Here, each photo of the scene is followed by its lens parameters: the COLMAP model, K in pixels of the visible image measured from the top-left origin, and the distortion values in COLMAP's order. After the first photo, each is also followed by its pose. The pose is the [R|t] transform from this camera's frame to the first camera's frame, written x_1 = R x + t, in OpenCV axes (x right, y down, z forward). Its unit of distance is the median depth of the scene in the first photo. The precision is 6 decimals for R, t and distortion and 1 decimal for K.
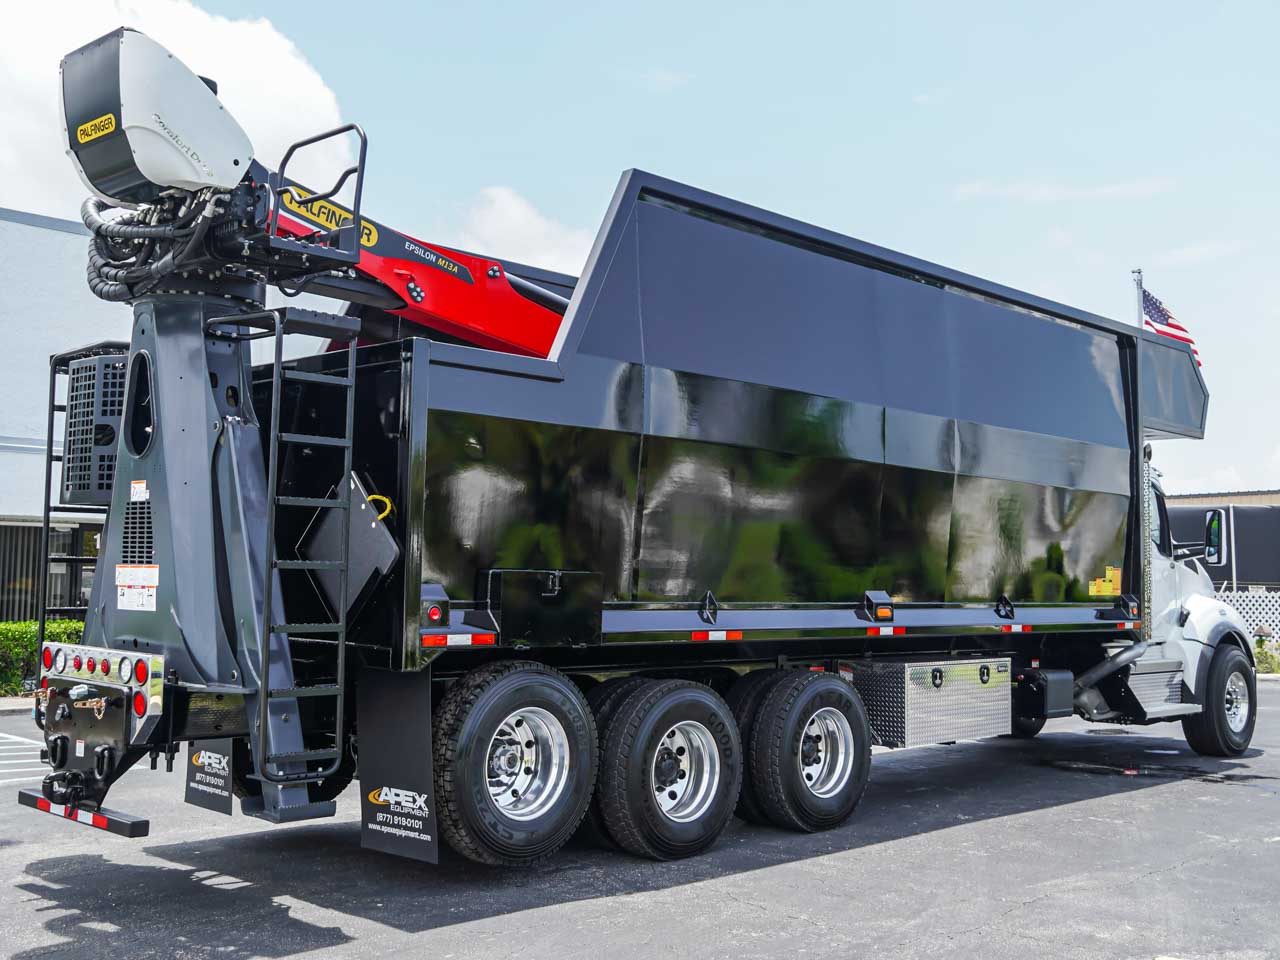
lens RADIAL K [[1482.8, 0, 640.0], [0, 1482.8, 480.0], [0, 0, 1]] dist [-0.194712, 0.013406]
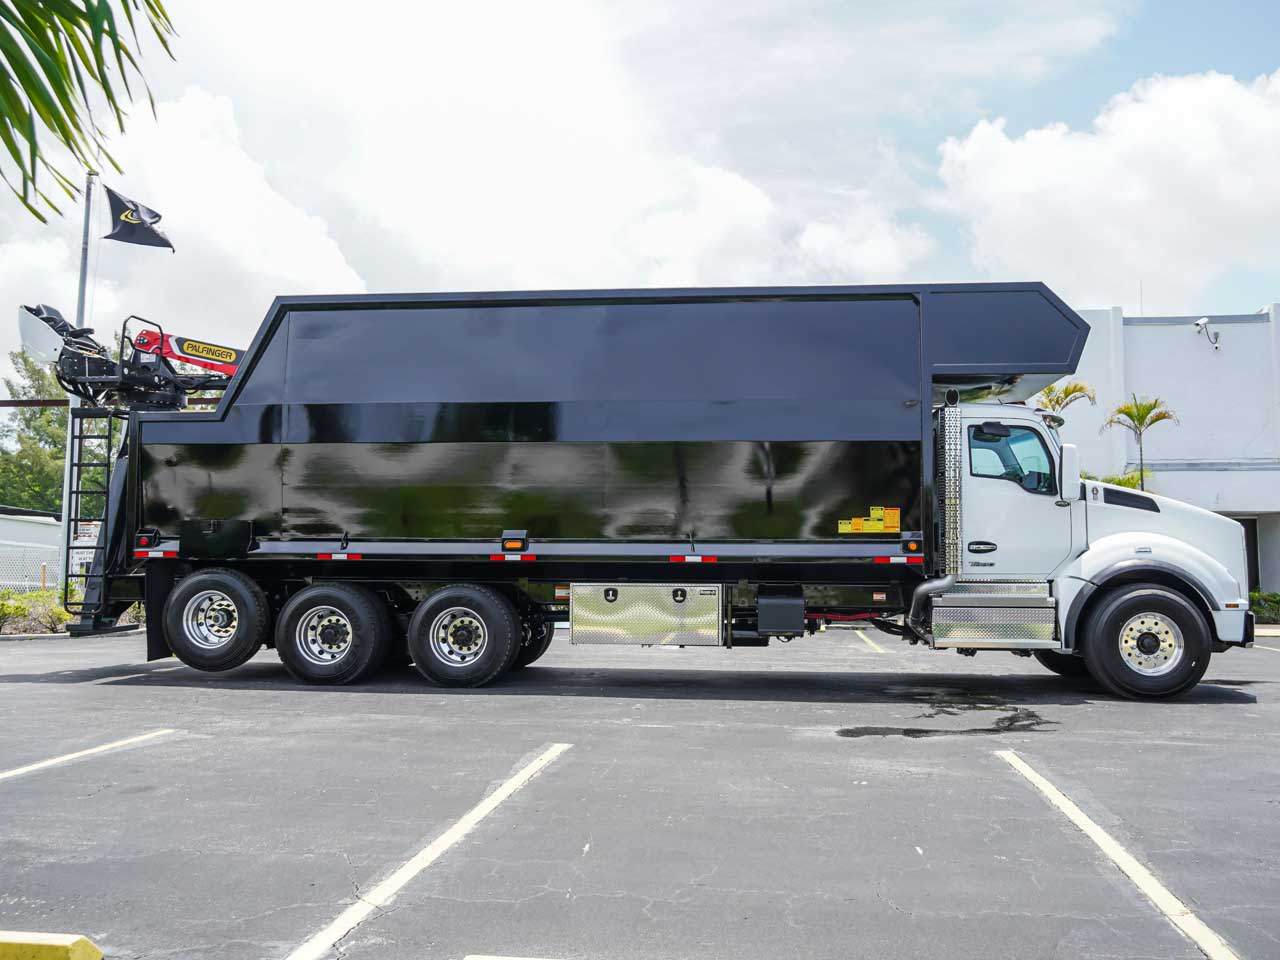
lens RADIAL K [[1114.1, 0, 640.0], [0, 1114.1, 480.0], [0, 0, 1]] dist [-0.059719, 0.012337]
pose [[0.618834, -0.070396, -0.782361, 1.022674], [0.061342, 0.997266, -0.041212, 0.073799], [0.783123, -0.022488, 0.621460, 0.391610]]
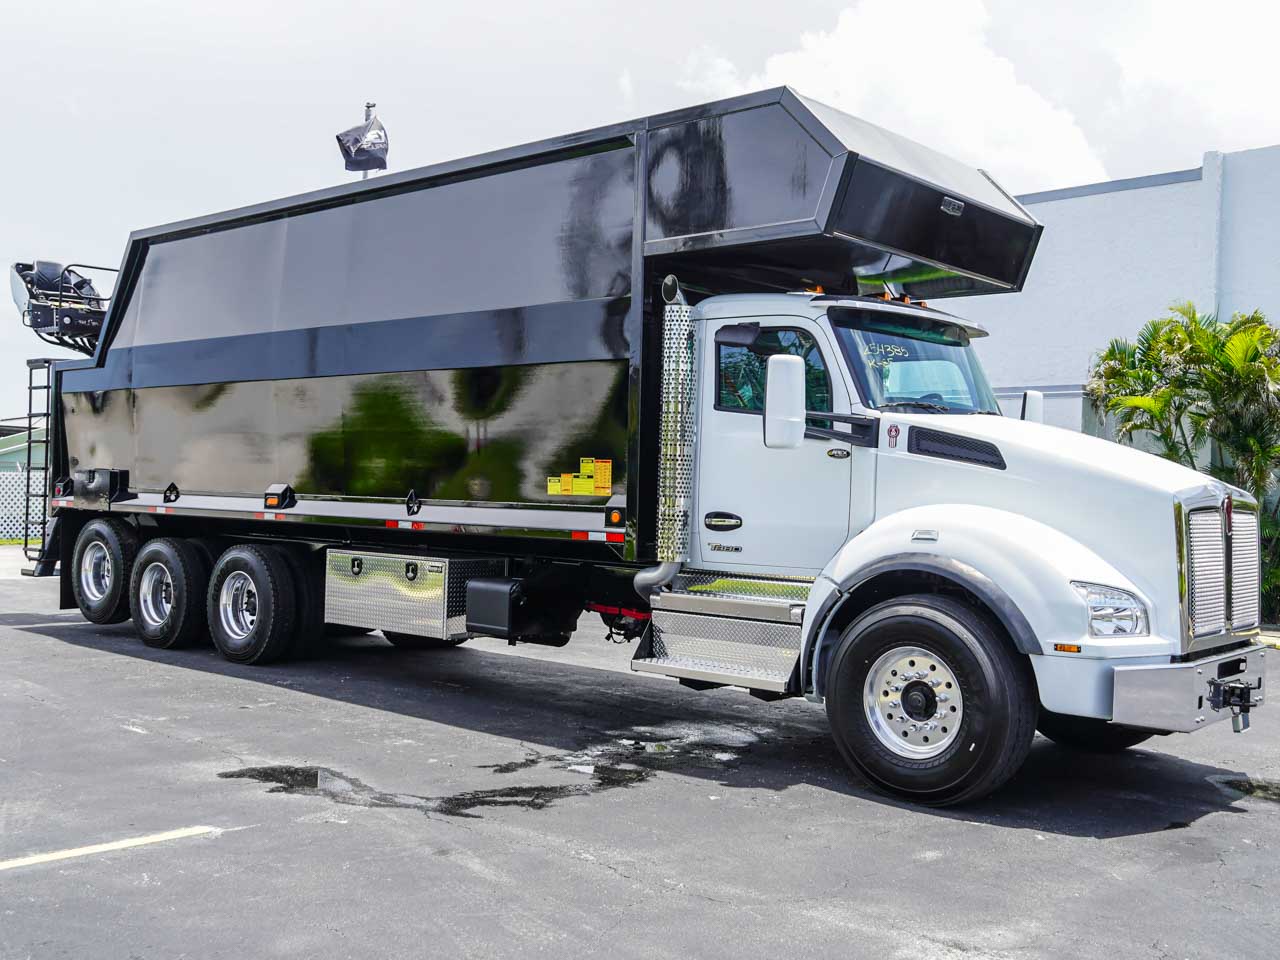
lens RADIAL K [[1325.5, 0, 640.0], [0, 1325.5, 480.0], [0, 0, 1]] dist [-0.066264, -0.008961]
pose [[0.050118, -0.019680, -0.998549, 1.184459], [0.048675, 0.998666, -0.017239, 0.098767], [0.997556, -0.047741, 0.051009, 1.161484]]
